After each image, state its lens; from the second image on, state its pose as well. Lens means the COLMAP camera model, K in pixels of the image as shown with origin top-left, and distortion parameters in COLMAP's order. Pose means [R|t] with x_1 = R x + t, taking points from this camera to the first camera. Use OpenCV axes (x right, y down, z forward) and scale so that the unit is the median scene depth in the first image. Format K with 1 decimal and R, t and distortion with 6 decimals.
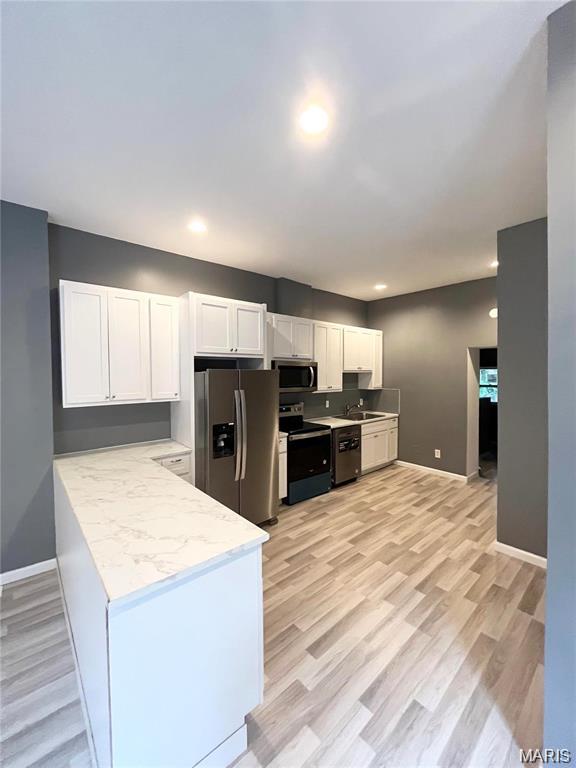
lens RADIAL K [[309.8, 0, 289.1], [0, 309.8, 382.7], [0, 0, 1]] dist [-0.004030, 0.000108]
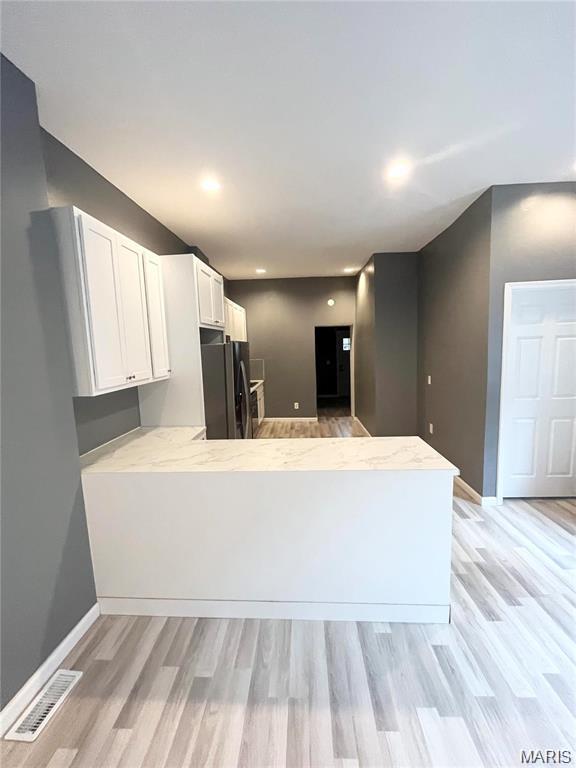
lens RADIAL K [[309.8, 0, 289.1], [0, 309.8, 382.7], [0, 0, 1]] dist [-0.004030, 0.000108]
pose [[0.699234, -0.101097, 0.707708, -0.554225], [0.048806, 0.994391, 0.093828, 0.004298], [-0.713225, -0.031067, 0.700247, 0.112818]]
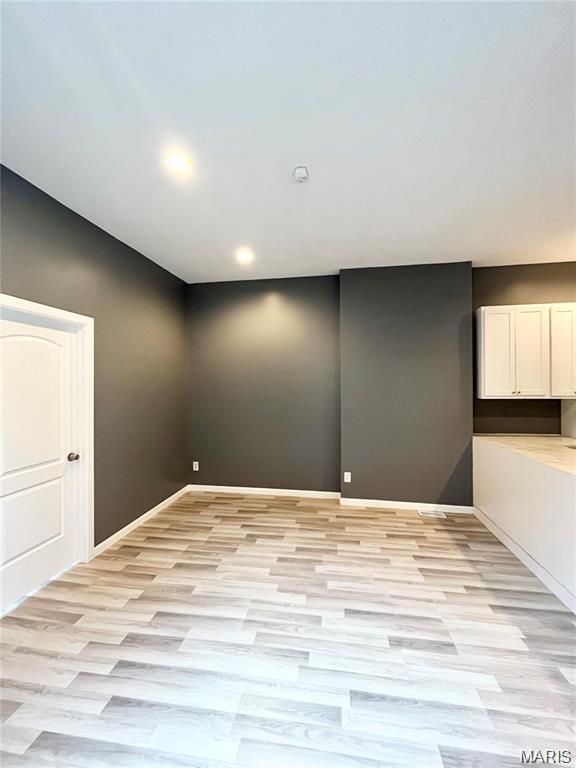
lens RADIAL K [[309.8, 0, 289.1], [0, 309.8, 382.7], [0, 0, 1]] dist [-0.004030, 0.000108]
pose [[0.640800, 0.000913, -0.767707, -0.134458], [-0.018088, 0.999740, -0.013909, 0.027560], [0.767495, 0.022800, 0.640650, -0.330155]]
